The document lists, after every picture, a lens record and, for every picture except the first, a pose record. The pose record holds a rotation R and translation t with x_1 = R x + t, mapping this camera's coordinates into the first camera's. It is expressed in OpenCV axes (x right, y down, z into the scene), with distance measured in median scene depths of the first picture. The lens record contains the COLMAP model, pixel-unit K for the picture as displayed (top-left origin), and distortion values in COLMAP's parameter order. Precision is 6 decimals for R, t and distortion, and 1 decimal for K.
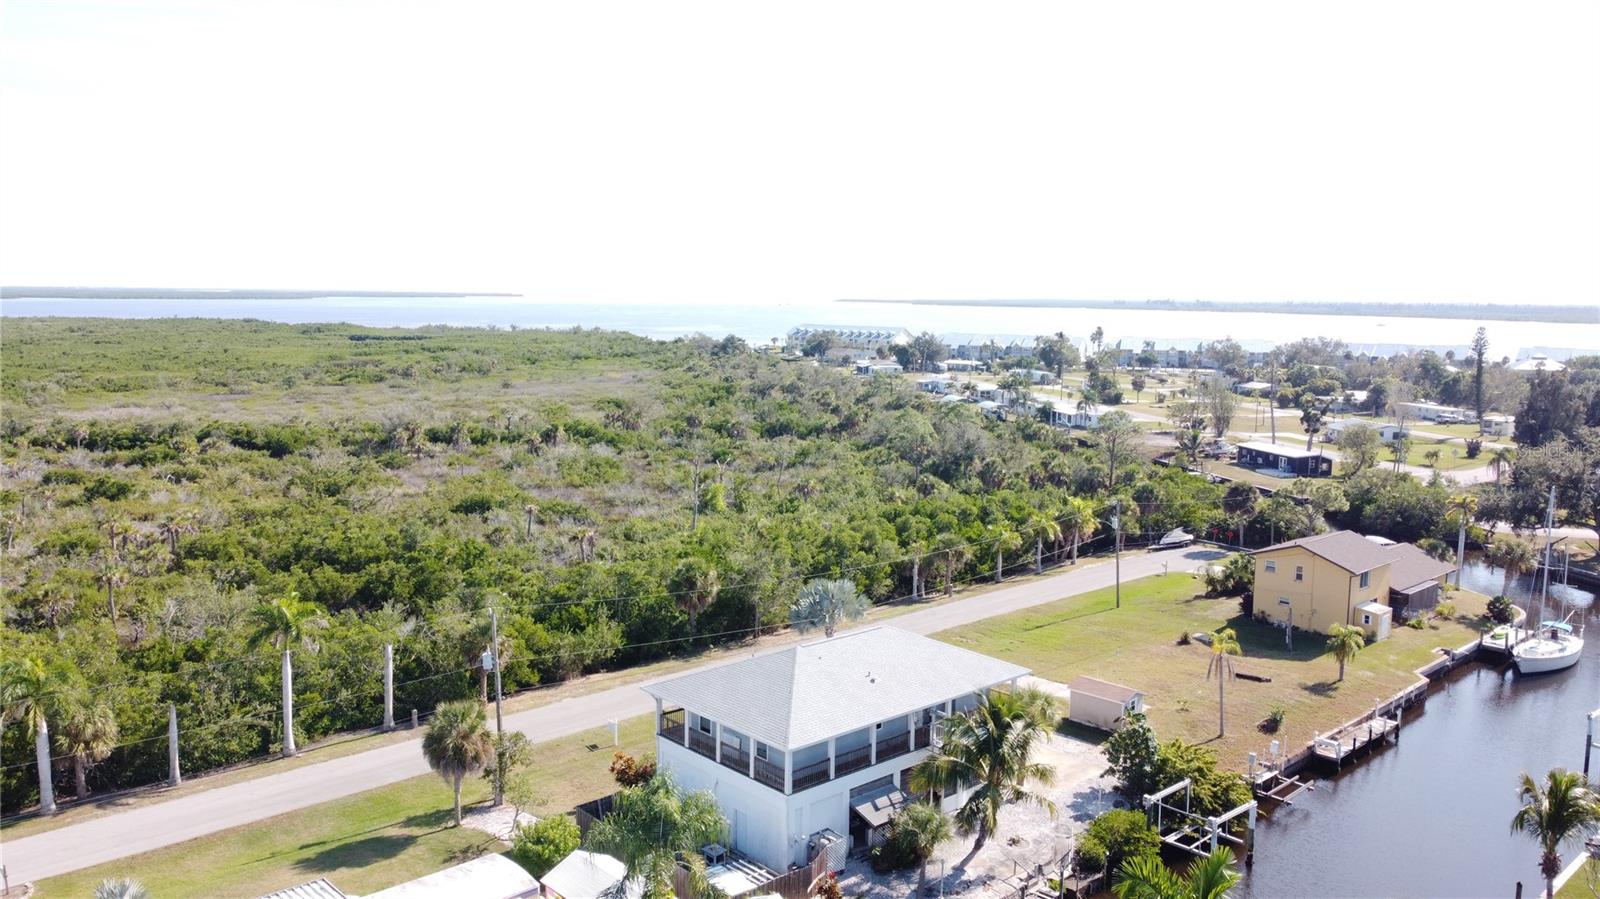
lens RADIAL K [[1210.7, 0, 793.6], [0, 1210.7, 455.9], [0, 0, 1]] dist [0.005192, -0.004088]
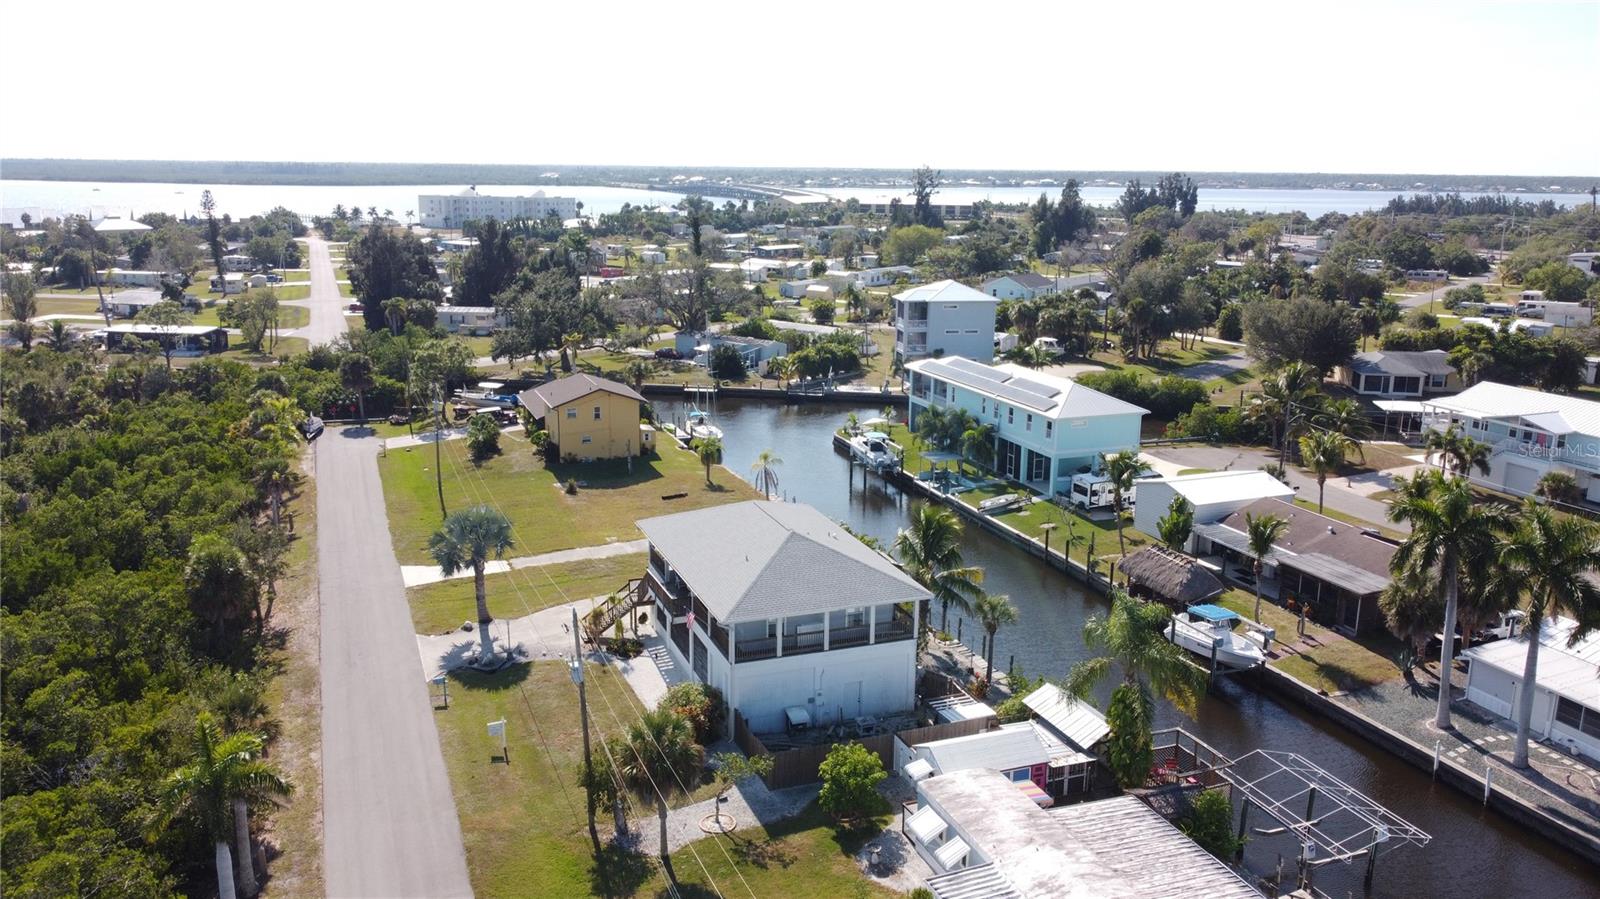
lens RADIAL K [[1210.7, 0, 796.5], [0, 1210.7, 448.9], [0, 0, 1]] dist [0.005192, -0.004088]
pose [[0.362307, -0.220583, 0.905581, -0.457328], [0.117905, 0.974634, 0.190231, -0.054791], [-0.924571, 0.037850, 0.379124, 0.292226]]
